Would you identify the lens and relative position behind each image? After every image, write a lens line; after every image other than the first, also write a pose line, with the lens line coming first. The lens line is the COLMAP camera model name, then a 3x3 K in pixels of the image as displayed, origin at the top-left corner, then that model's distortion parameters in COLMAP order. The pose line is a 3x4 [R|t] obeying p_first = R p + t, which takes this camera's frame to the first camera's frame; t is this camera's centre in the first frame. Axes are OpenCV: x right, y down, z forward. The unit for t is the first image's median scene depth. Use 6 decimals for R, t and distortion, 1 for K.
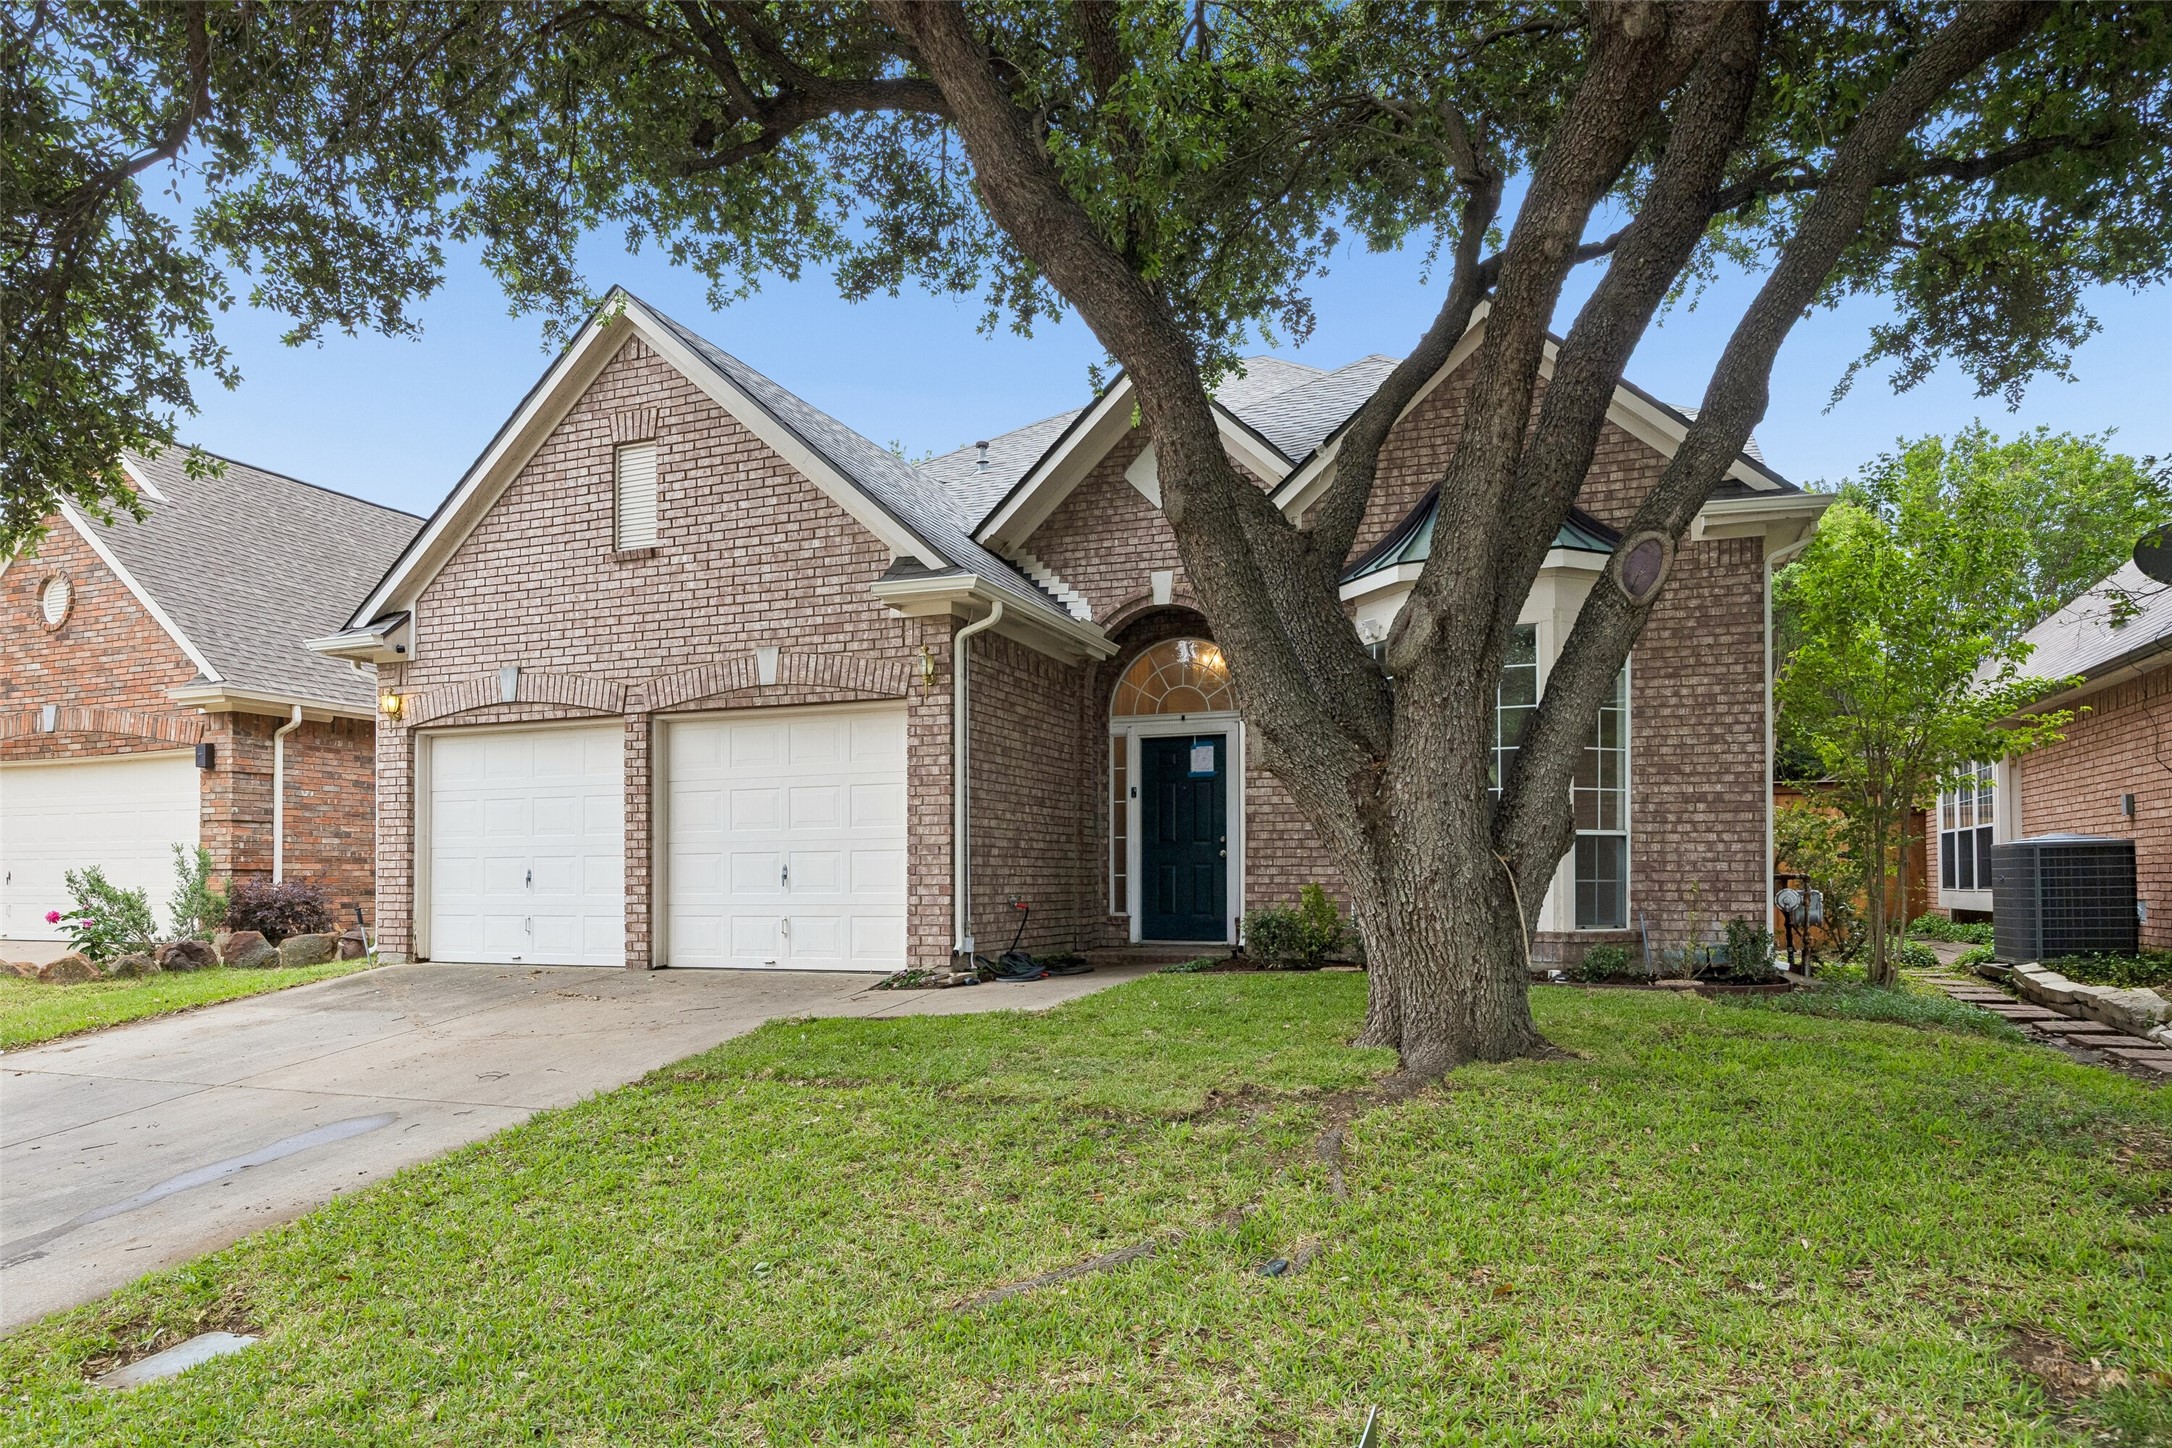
lens RADIAL K [[1331.2, 0, 1085.9], [0, 1331.2, 730.5], [0, 0, 1]] dist [-0.004421, -0.002621]
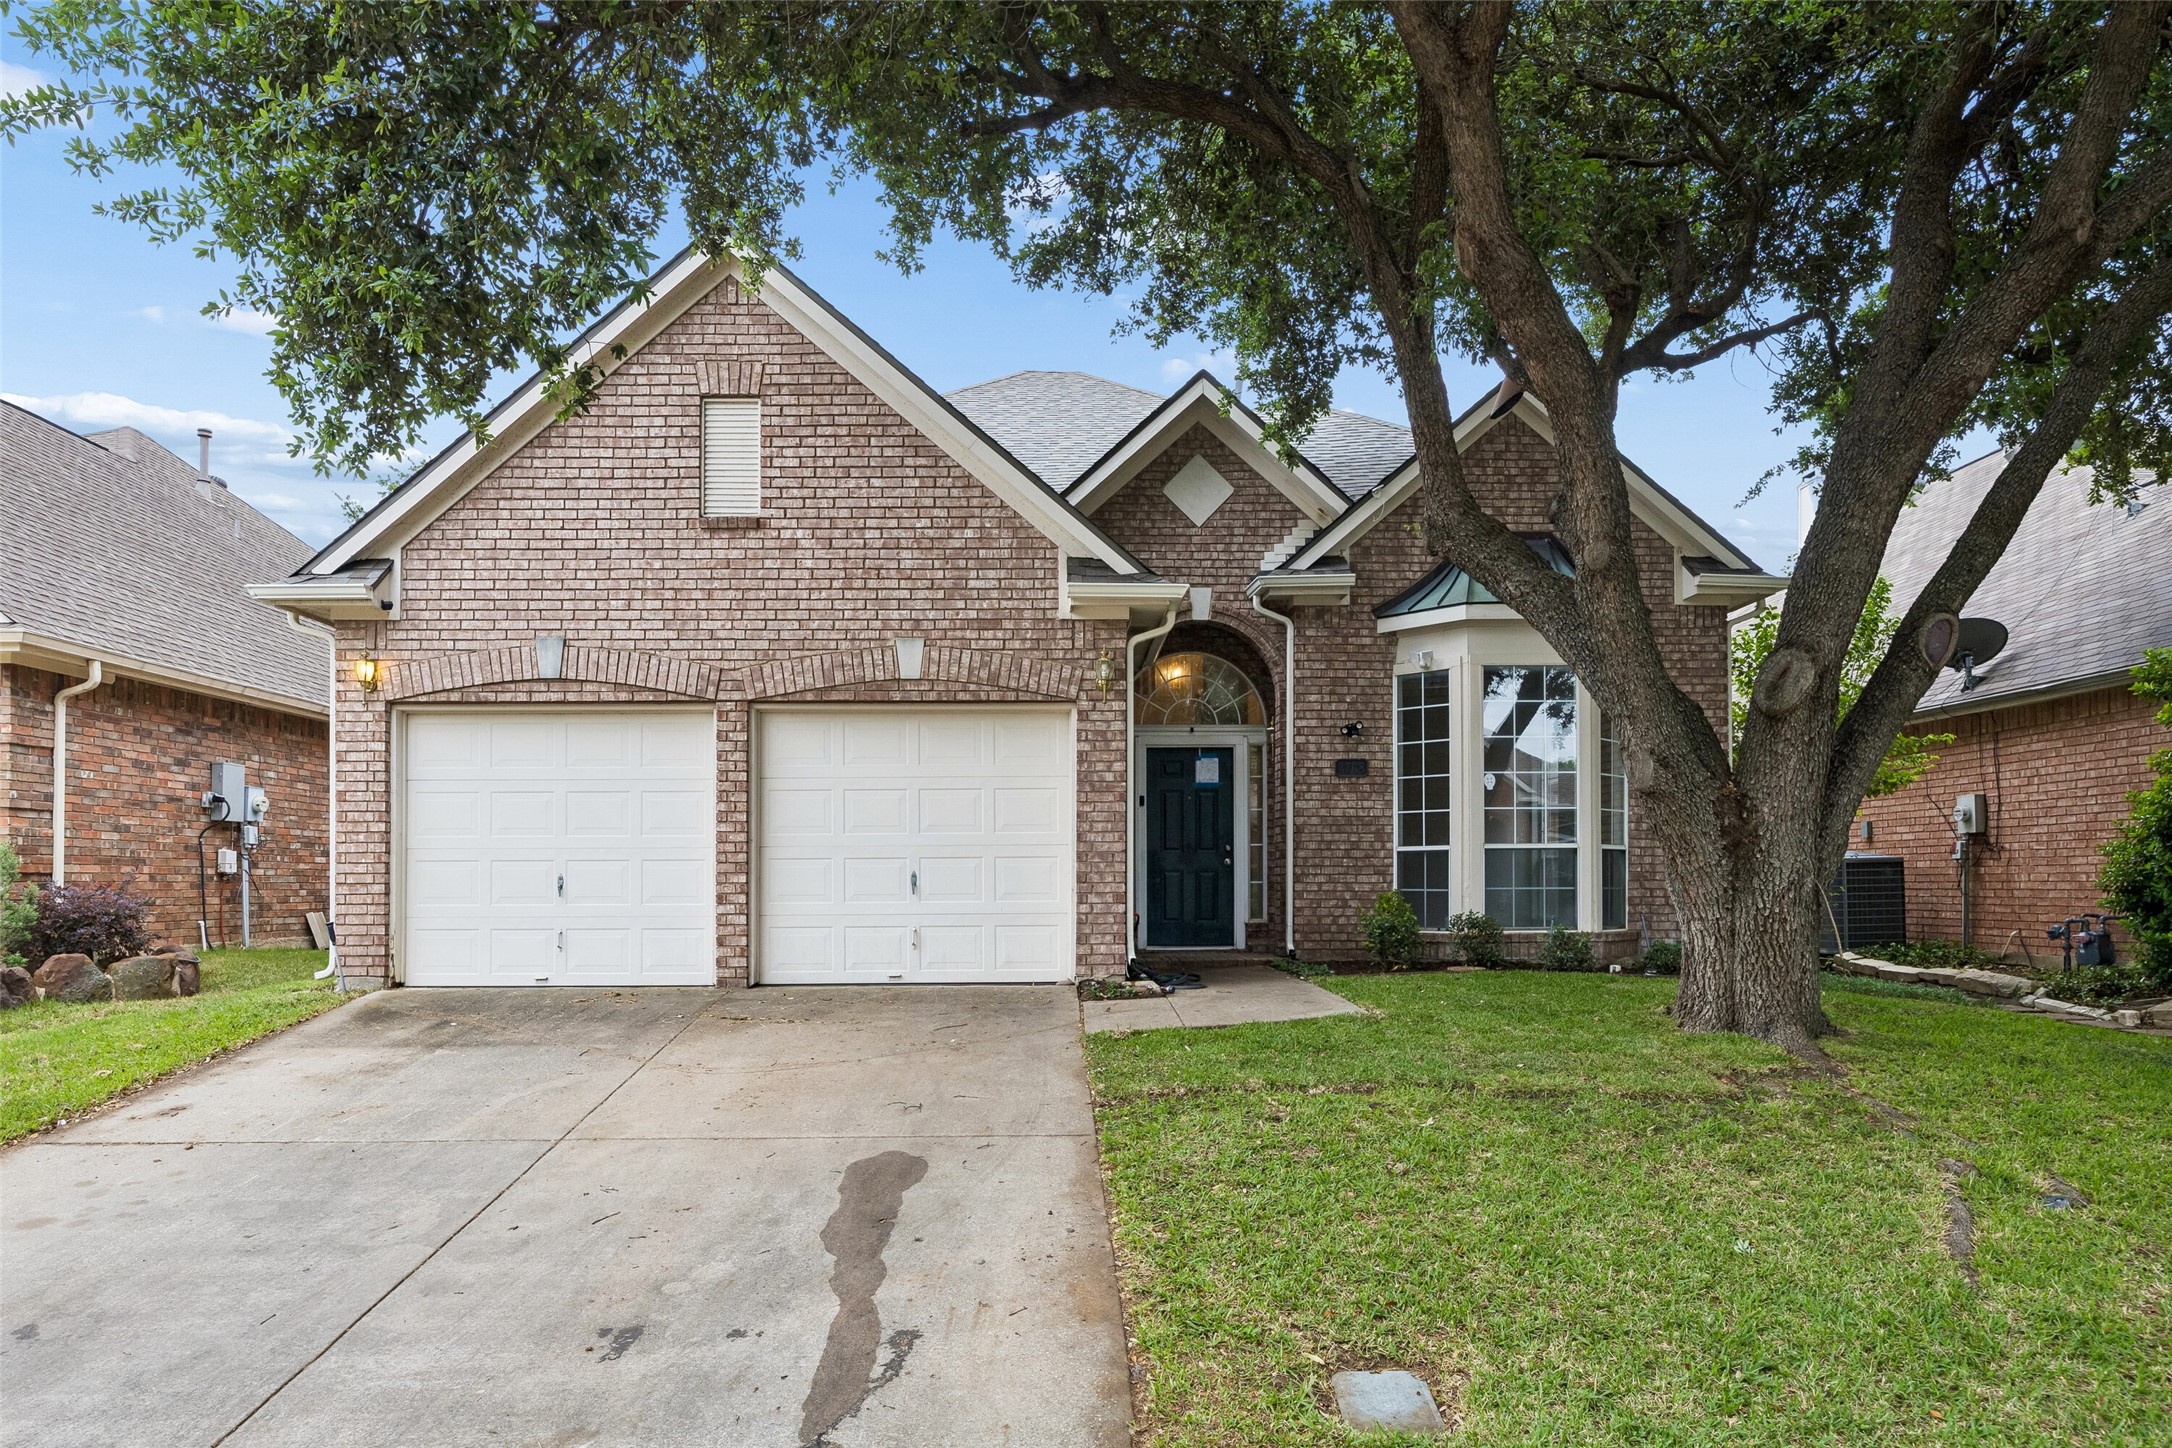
lens RADIAL K [[1357.0, 0, 1085.7], [0, 1357.0, 722.2], [0, 0, 1]] dist [-0.007109, -0.000941]
pose [[0.923265, 0.046263, 0.381367, -0.460287], [-0.043491, 0.998927, -0.015891, 0.005556], [-0.381693, -0.001914, 0.924287, 0.068091]]
